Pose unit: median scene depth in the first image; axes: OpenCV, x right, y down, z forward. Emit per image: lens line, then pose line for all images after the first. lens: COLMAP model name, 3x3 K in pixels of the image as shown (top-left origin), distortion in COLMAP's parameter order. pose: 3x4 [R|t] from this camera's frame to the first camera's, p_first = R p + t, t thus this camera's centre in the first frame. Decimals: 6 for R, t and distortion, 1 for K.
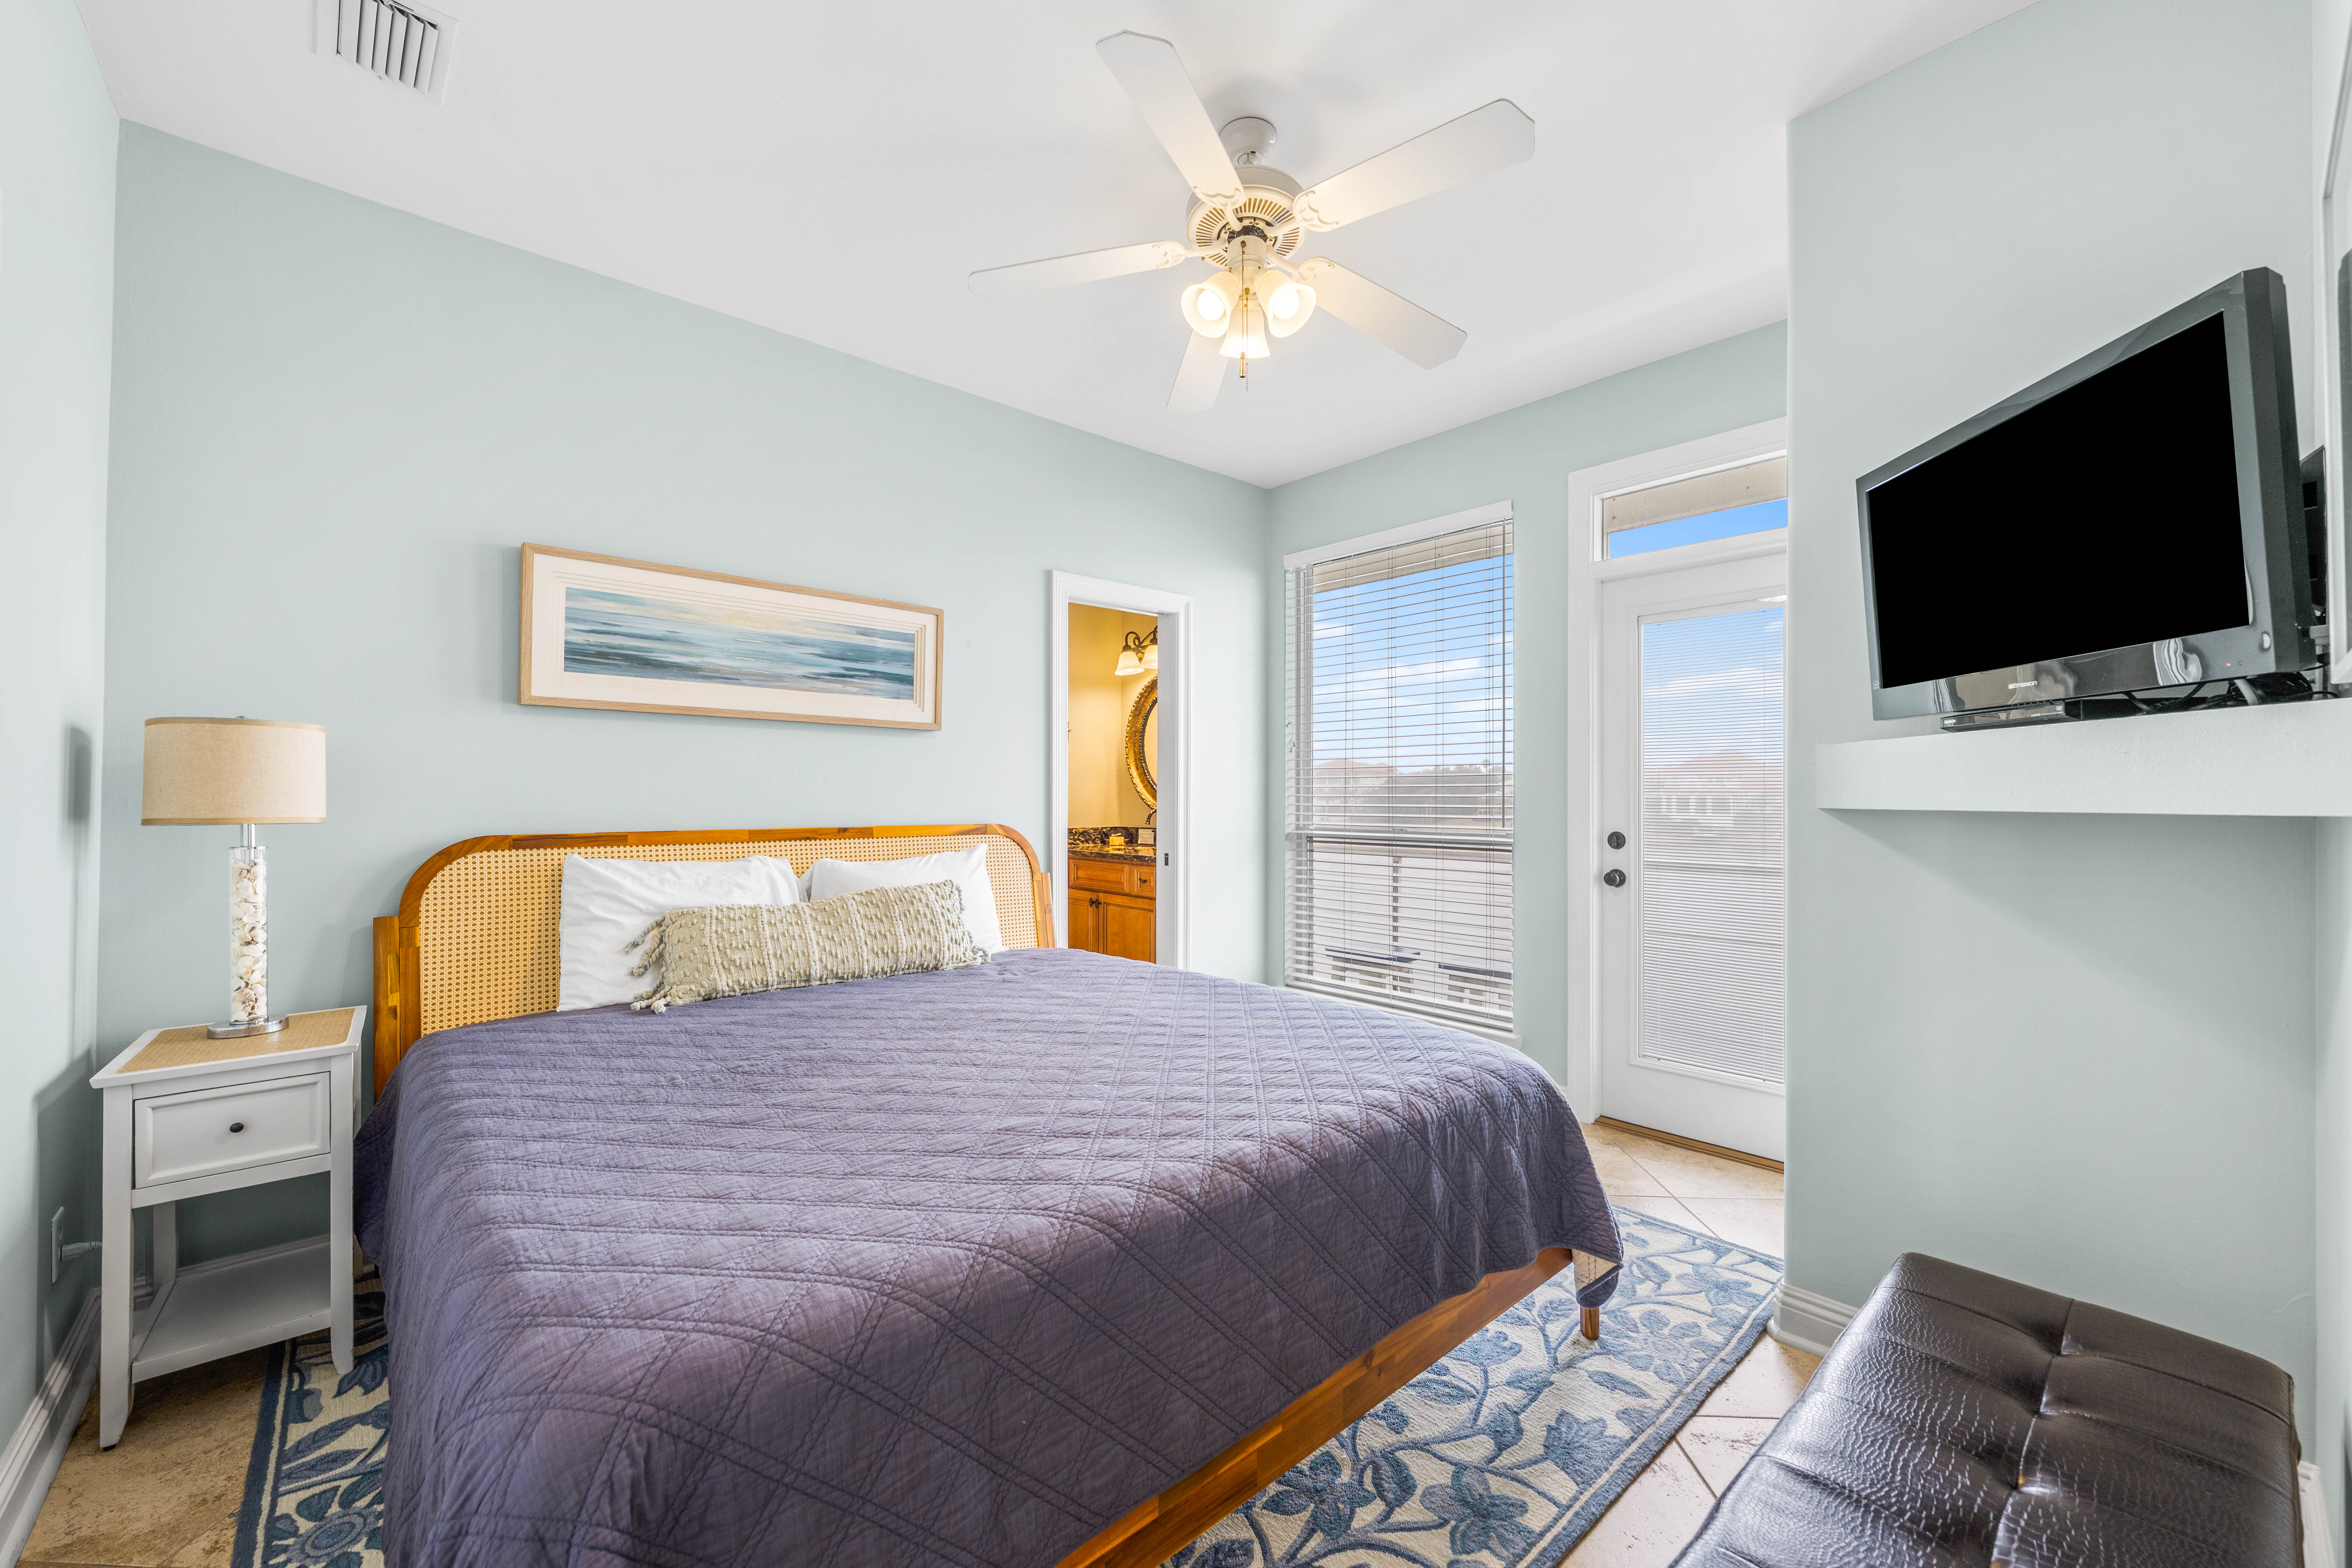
lens RADIAL K [[928.6, 0, 1180.0], [0, 928.6, 792.8], [0, 0, 1]] dist [-0.002510, 0.000163]
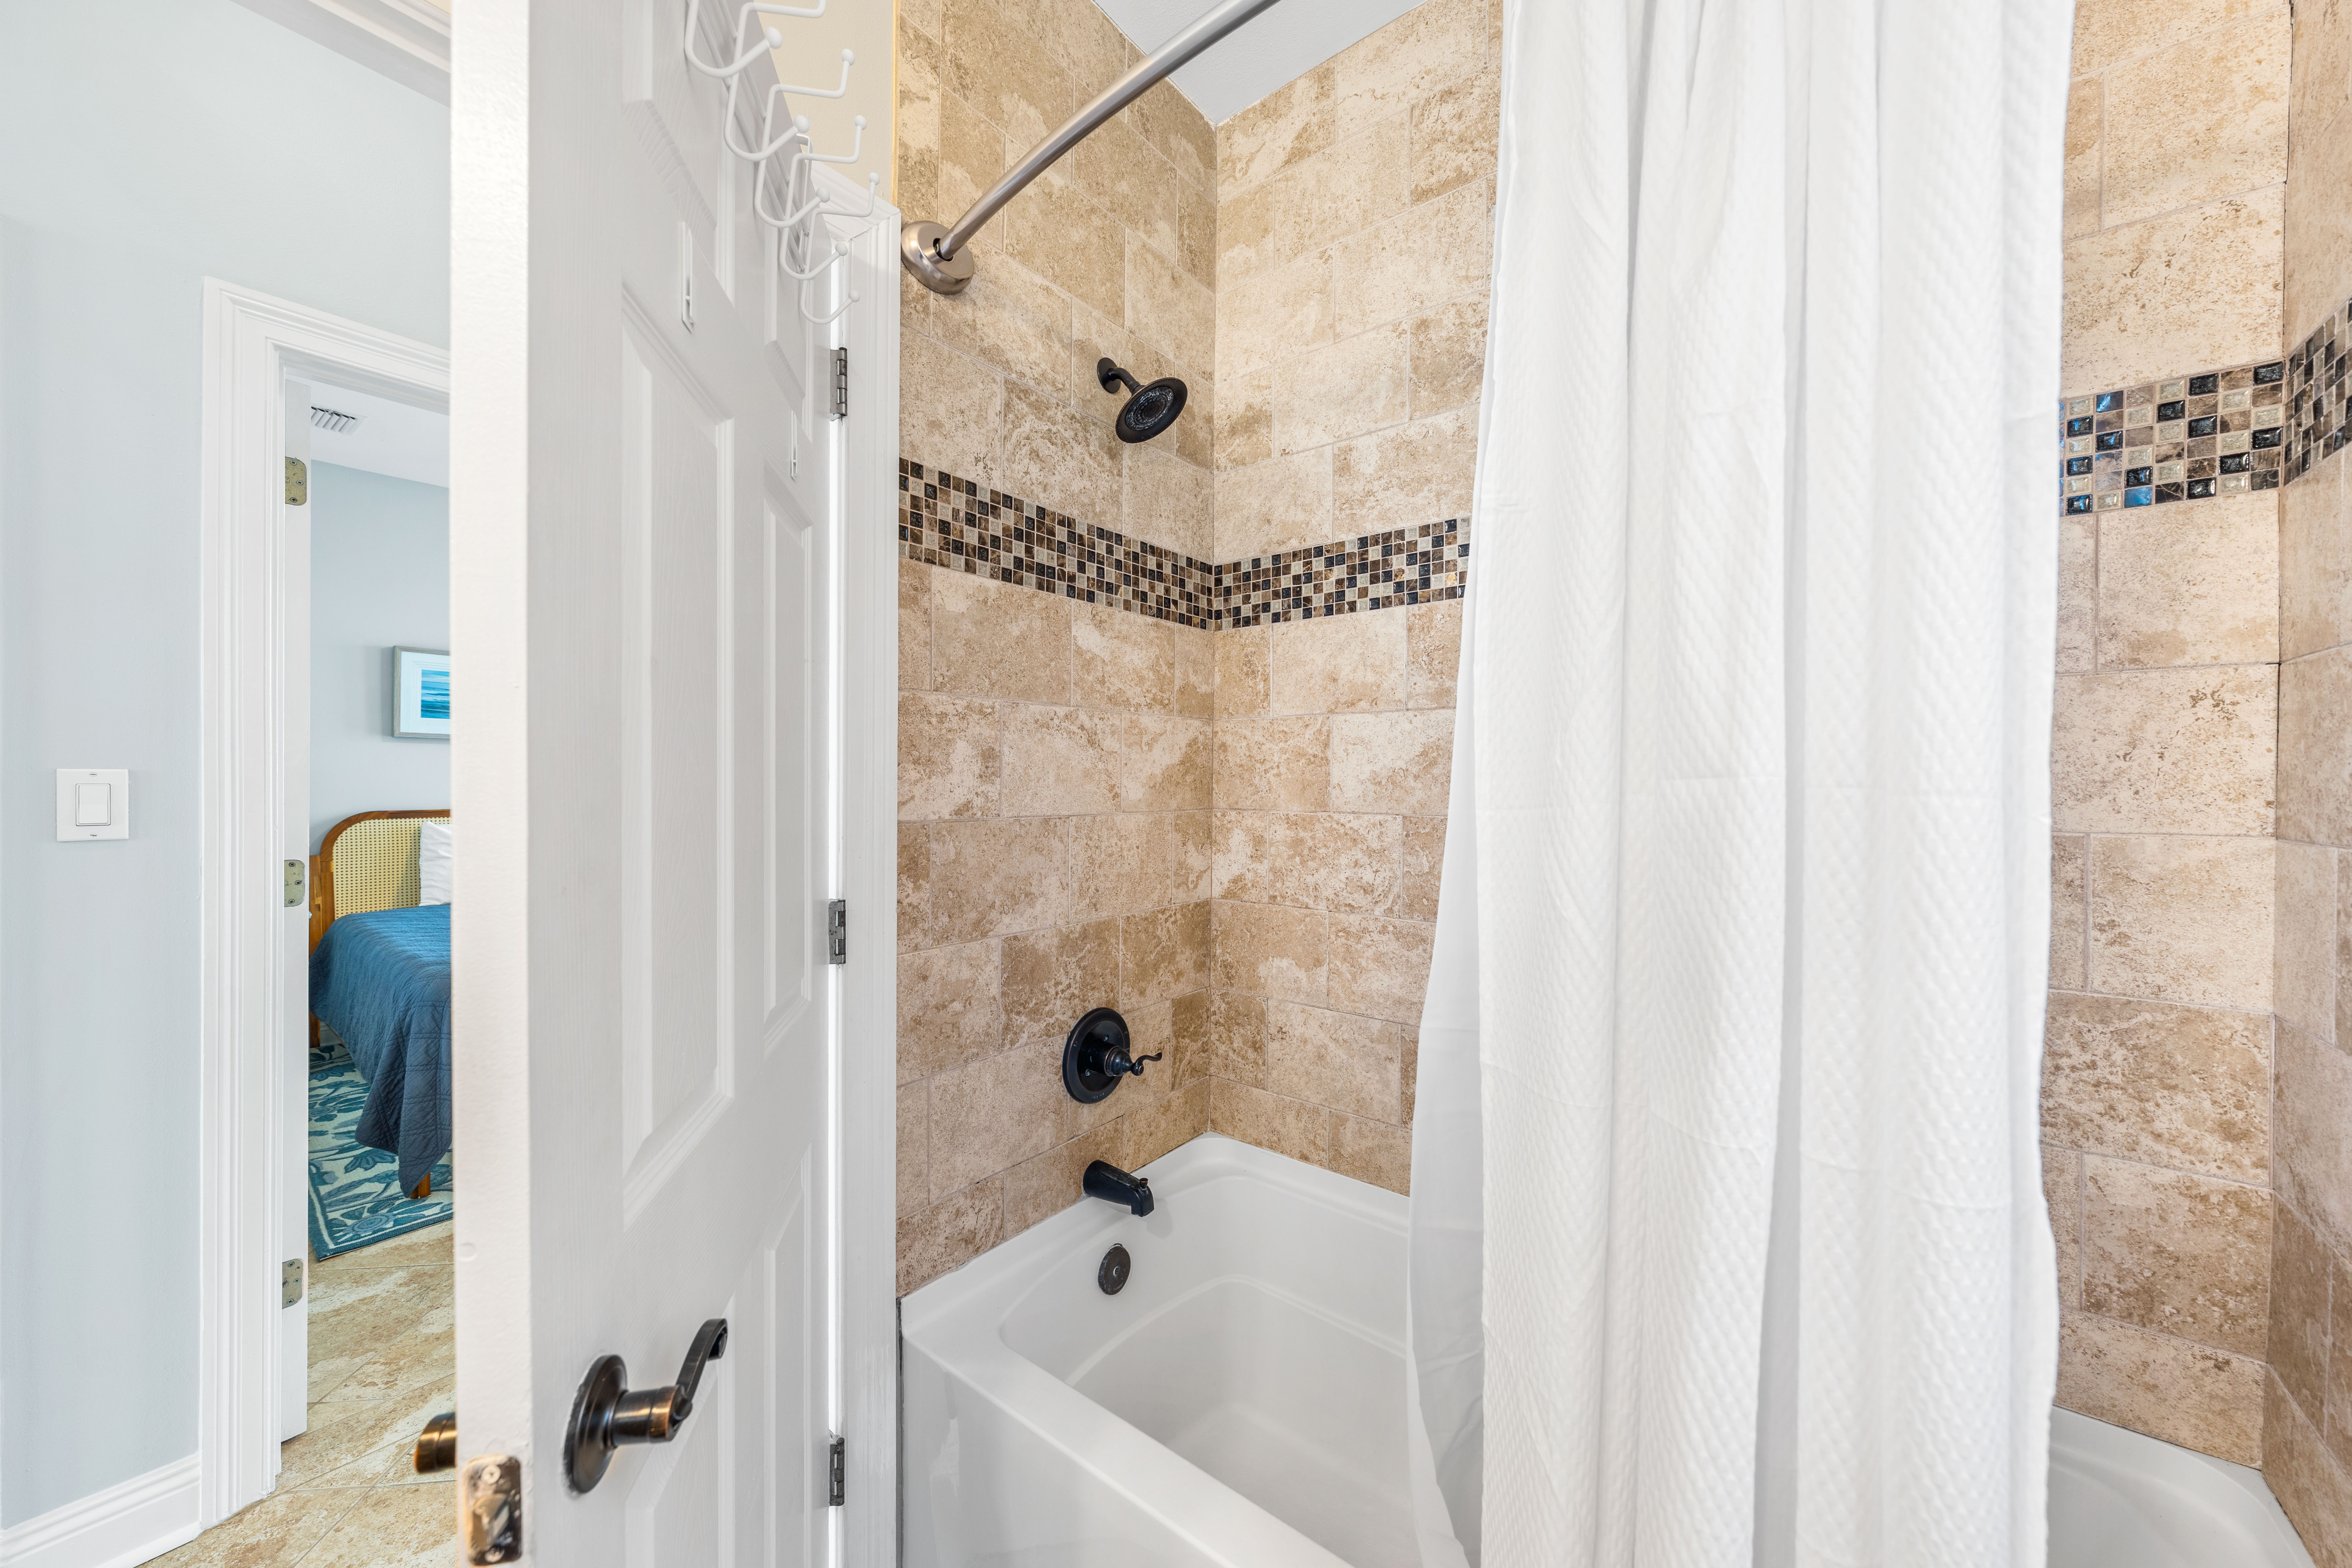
lens RADIAL K [[824.4, 0, 1167.5], [0, 824.4, 787.3], [0, 0, 1]] dist [-0.000819, -0.000030]
pose [[0.985489, -0.000960, 0.169734, 0.483631], [0.000247, 0.999991, 0.004220, -0.005083], [-0.169737, -0.004117, 0.985481, -0.810345]]
